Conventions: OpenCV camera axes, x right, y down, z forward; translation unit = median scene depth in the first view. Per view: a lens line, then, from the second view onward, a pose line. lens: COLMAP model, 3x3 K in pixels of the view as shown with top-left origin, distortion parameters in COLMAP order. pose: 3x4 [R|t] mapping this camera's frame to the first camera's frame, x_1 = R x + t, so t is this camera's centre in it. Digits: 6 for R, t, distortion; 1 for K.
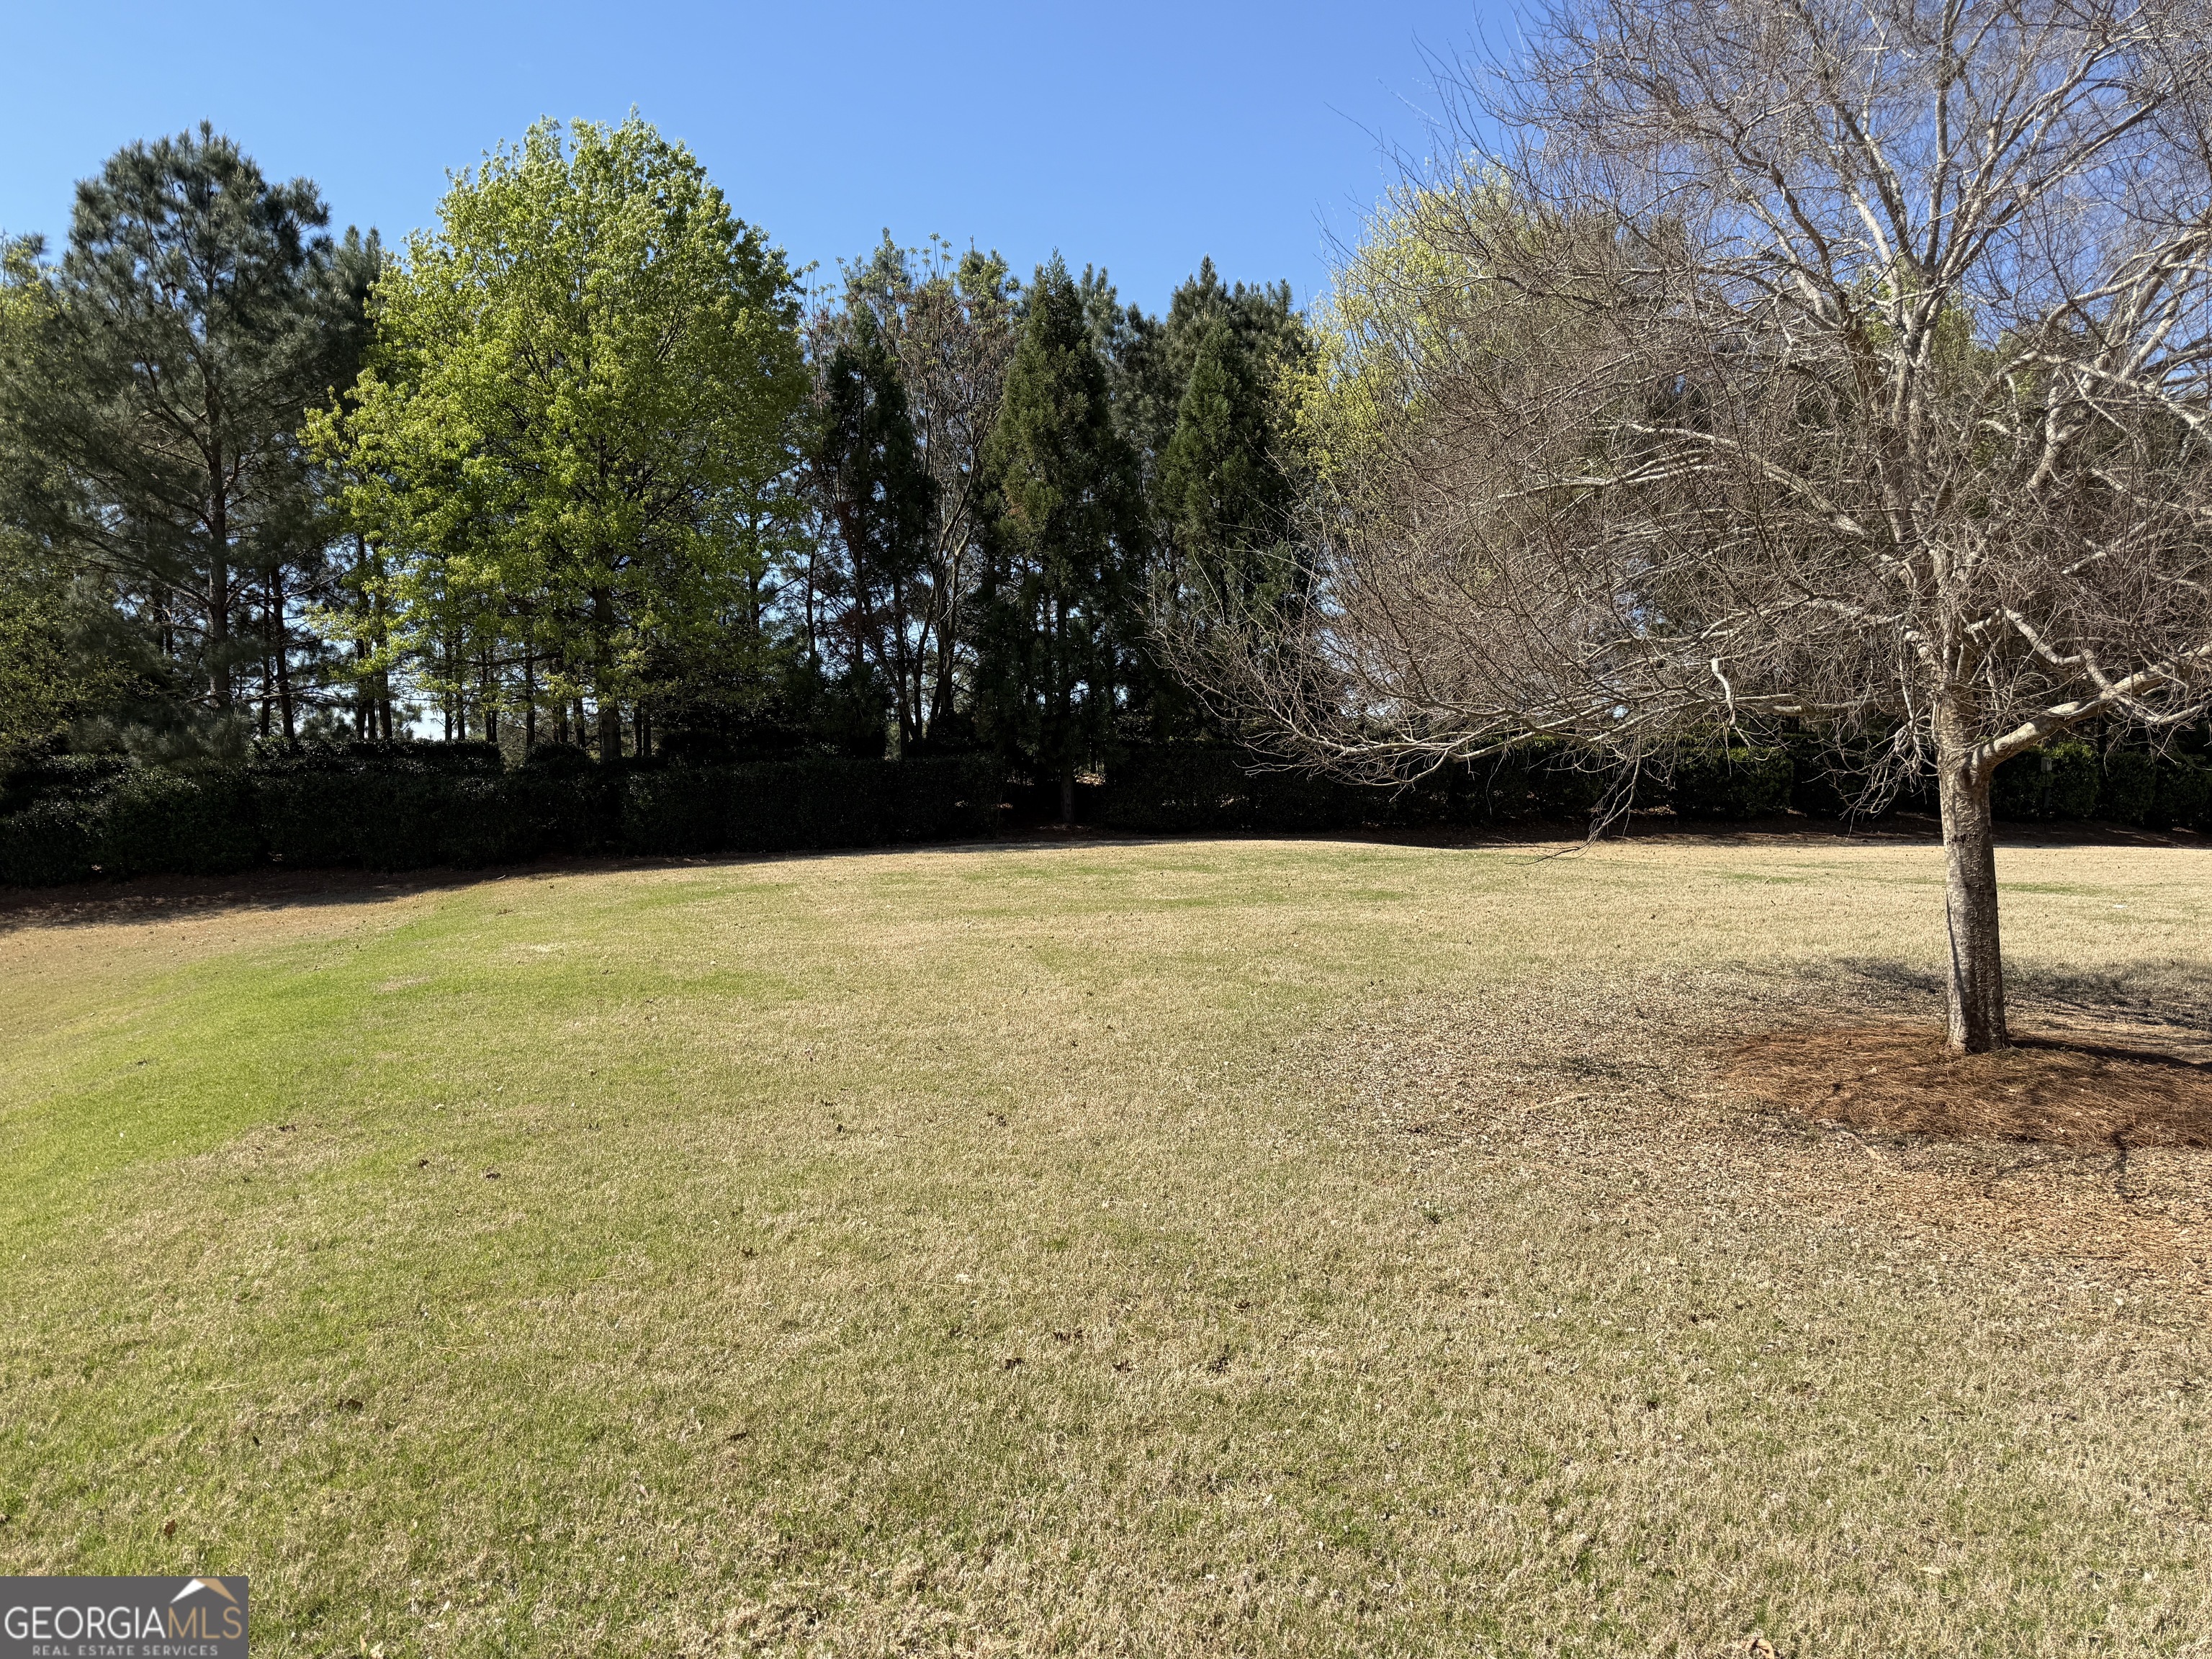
lens RADIAL K [[1540.0, 0, 1093.4], [0, 1540.0, 834.5], [0, 0, 1]] dist [0.055507, -0.068406]
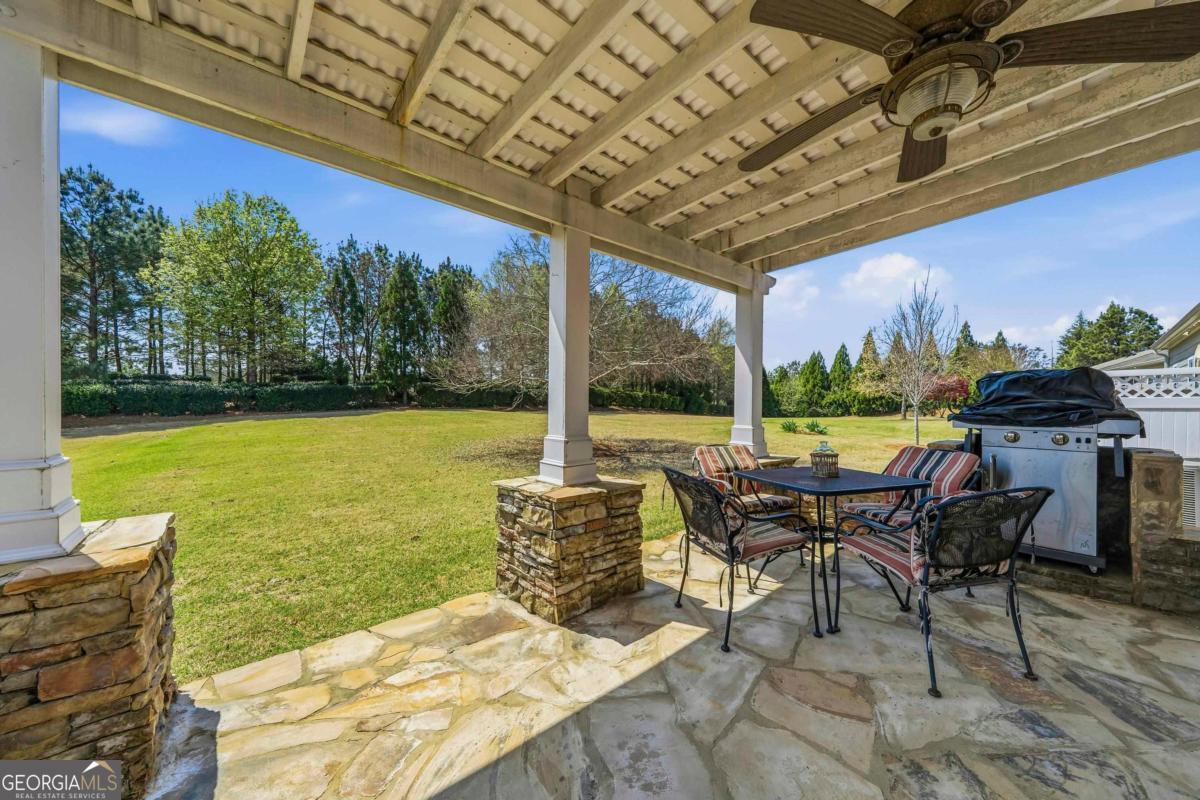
lens RADIAL K [[422.8, 0, 602.1], [0, 422.8, 412.6], [0, 0, 1]] dist [-0.008978, -0.000031]
pose [[0.918397, 0.009190, 0.395554, 0.019345], [-0.010248, 0.999947, 0.000562, 0.007100], [-0.395528, -0.004570, 0.918443, -0.131564]]
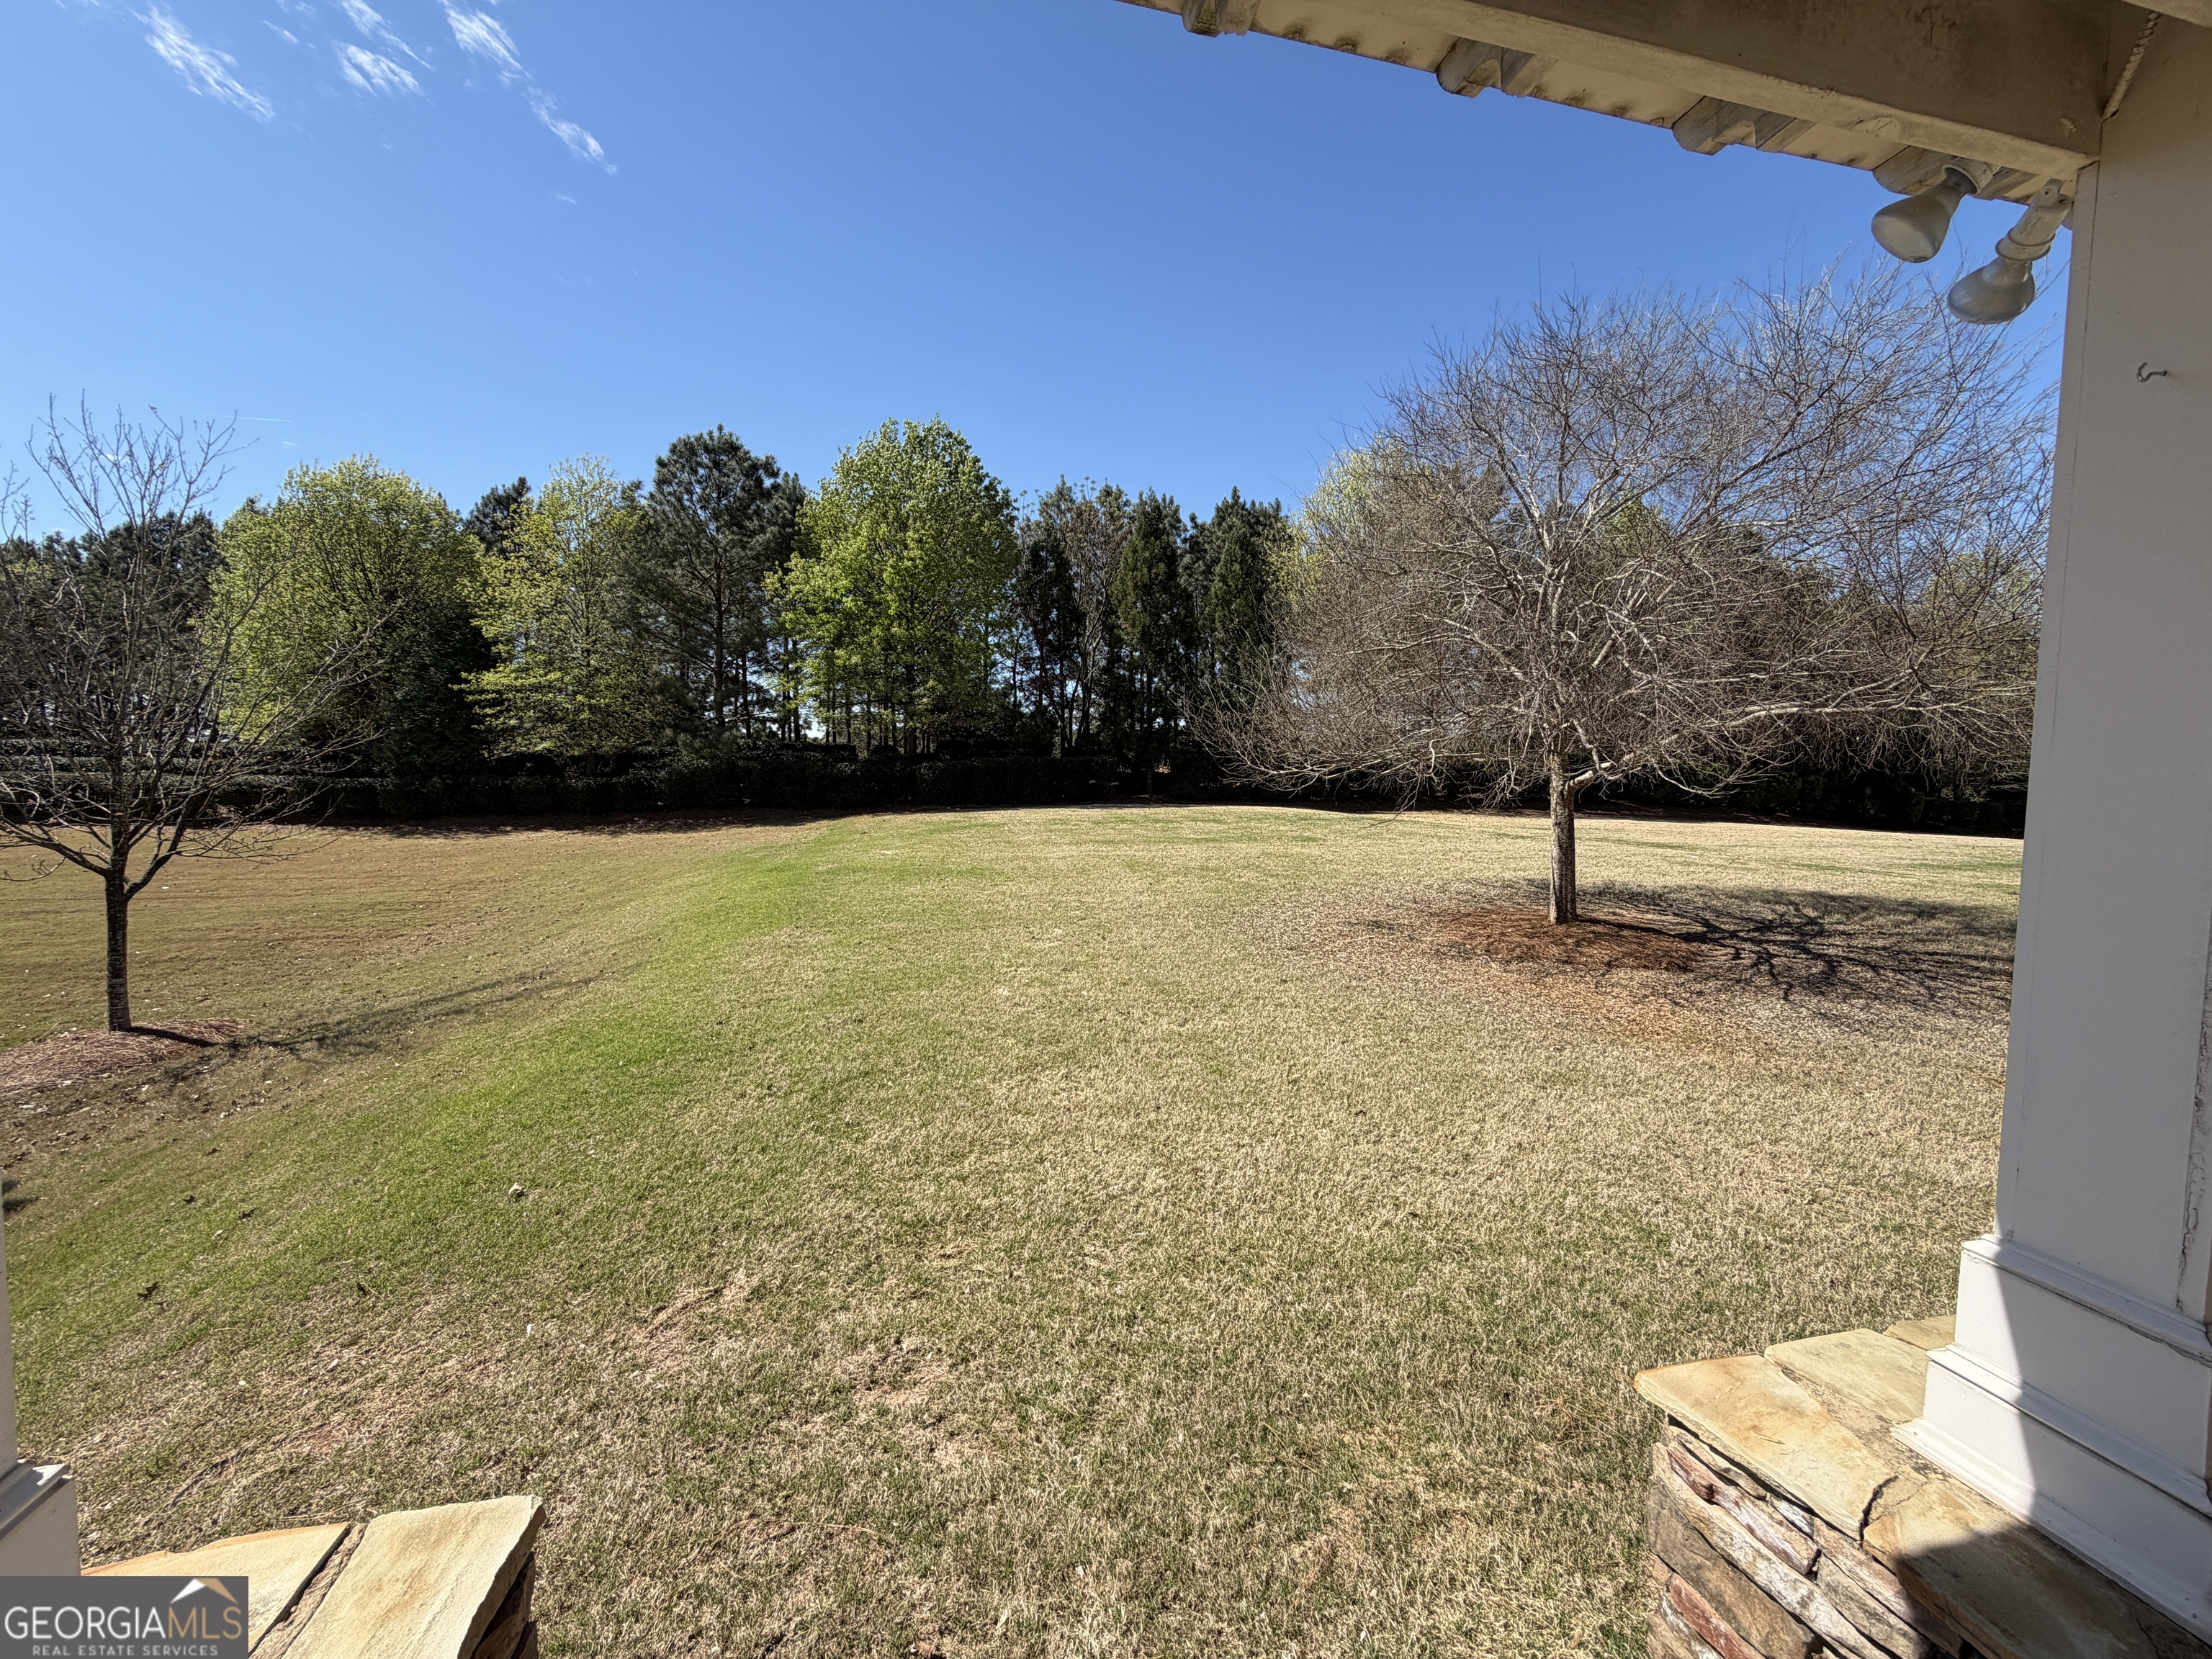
lens RADIAL K [[877.8, 0, 1097.8], [0, 877.8, 809.9], [0, 0, 1]] dist [0.000505, 0.000306]
pose [[0.996395, 0.028297, -0.079974, 0.007824], [-0.026969, 0.999481, 0.017637, -0.006172], [0.080431, -0.015417, 0.996641, -0.075109]]
